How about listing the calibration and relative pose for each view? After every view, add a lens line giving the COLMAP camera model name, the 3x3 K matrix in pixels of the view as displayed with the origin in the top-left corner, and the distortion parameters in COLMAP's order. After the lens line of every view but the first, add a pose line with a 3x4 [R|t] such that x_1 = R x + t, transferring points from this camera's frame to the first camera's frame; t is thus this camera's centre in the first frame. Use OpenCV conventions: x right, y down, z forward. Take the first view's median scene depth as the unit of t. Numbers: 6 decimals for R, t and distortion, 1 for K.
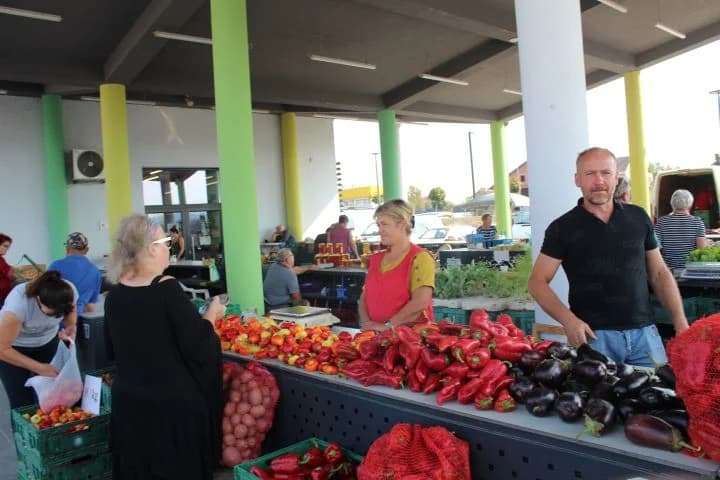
lens RADIAL K [[601.7, 0, 361.4], [0, 601.7, 232.3], [0, 0, 1]] dist [-0.101424, -0.002972]
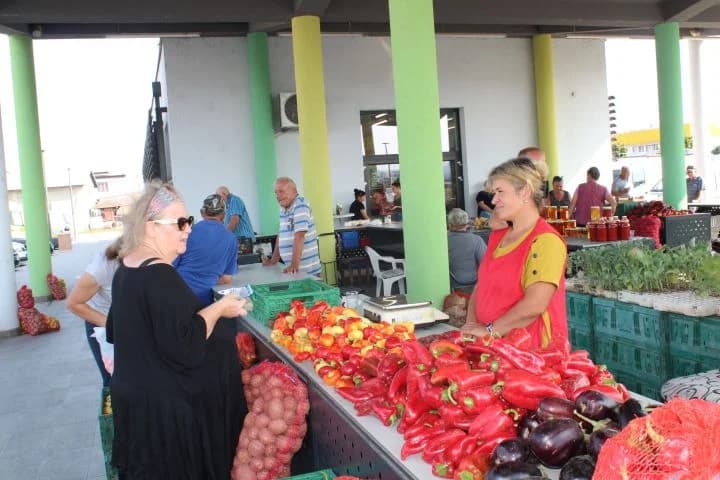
lens RADIAL K [[743.0, 0, 358.6], [0, 743.0, 239.8], [0, 0, 1]] dist [-0.232827, 0.302627]
pose [[0.911082, 0.030045, -0.411128, 0.109475], [0.001013, 0.997174, 0.075117, -0.008484], [0.412223, -0.068854, 0.908477, 0.055648]]
